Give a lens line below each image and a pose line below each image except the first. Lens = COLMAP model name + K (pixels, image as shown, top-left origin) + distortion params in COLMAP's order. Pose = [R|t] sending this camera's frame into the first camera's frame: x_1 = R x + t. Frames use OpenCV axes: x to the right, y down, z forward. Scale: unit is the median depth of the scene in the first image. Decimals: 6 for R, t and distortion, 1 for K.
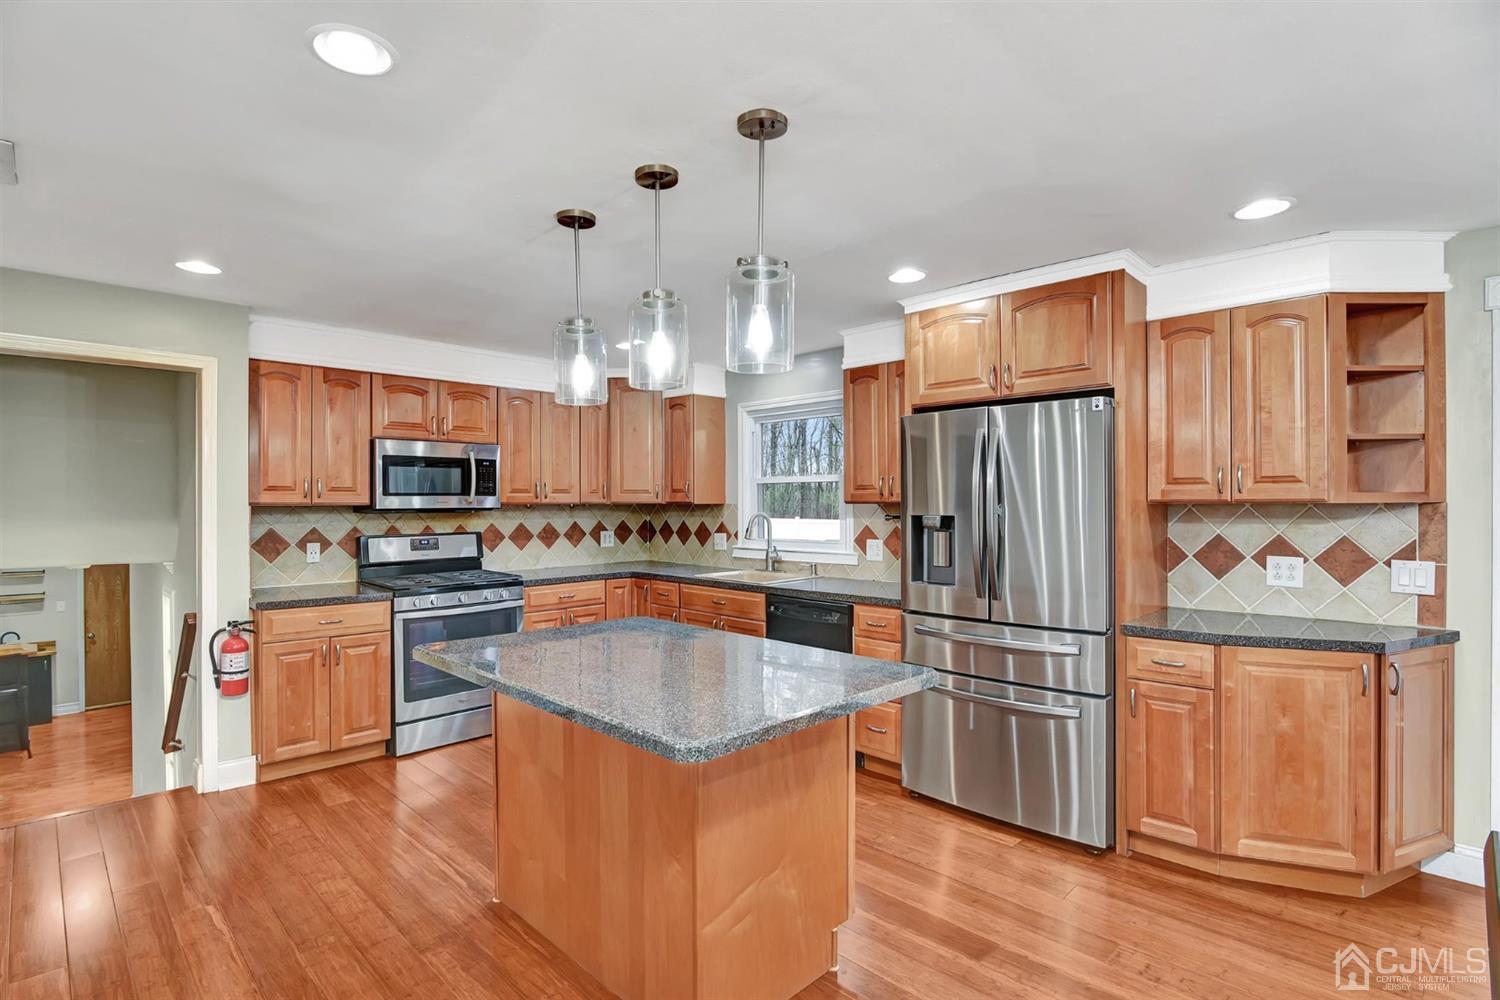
lens RADIAL K [[732.8, 0, 750.0], [0, 732.8, 500.0], [0, 0, 1]] dist [-0.017118, -0.000246]
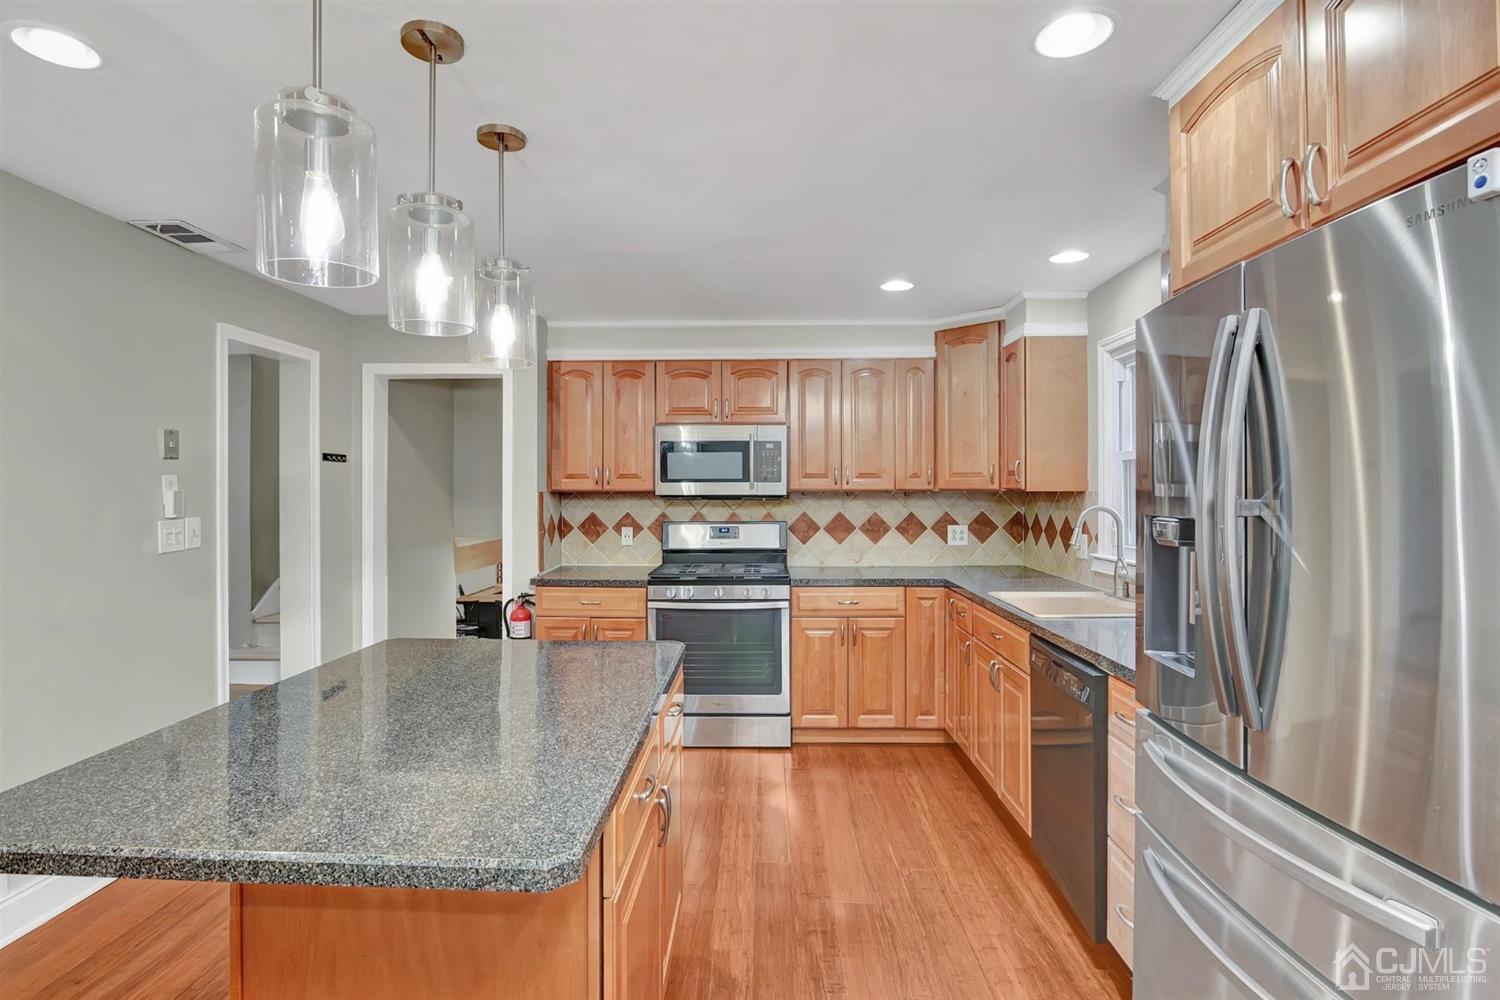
lens RADIAL K [[764.4, 0, 746.0], [0, 764.4, 478.4], [0, 0, 1]] dist [0.002817, -0.000345]
pose [[0.687321, -0.010563, -0.726277, 0.299467], [0.001929, 0.999917, -0.012717, 0.002461], [0.726351, 0.007339, 0.687285, 0.324774]]
